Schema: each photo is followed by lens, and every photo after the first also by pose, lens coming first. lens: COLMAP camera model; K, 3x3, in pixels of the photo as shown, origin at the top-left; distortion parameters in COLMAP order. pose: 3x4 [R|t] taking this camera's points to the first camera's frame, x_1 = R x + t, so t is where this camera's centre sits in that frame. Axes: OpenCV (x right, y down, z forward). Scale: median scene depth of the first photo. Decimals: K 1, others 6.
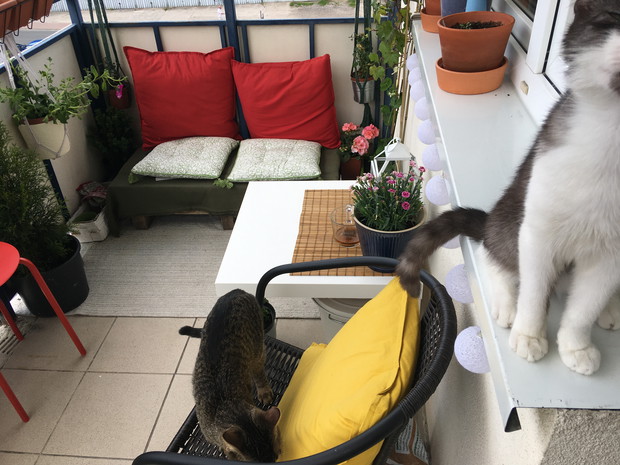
lens RADIAL K [[529.2, 0, 310.0], [0, 529.2, 232.5], [0, 0, 1]] dist [0.069001, -0.008850]
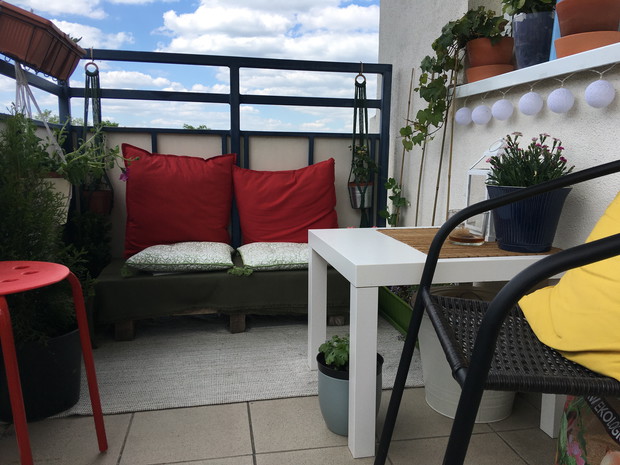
lens RADIAL K [[529.2, 0, 310.0], [0, 529.2, 232.5], [0, 0, 1]] dist [0.069001, -0.008850]
pose [[0.959655, 0.019589, 0.280496, -0.287131], [0.111484, 0.889302, -0.443523, 0.243325], [-0.258134, 0.456900, 0.851240, 0.182522]]
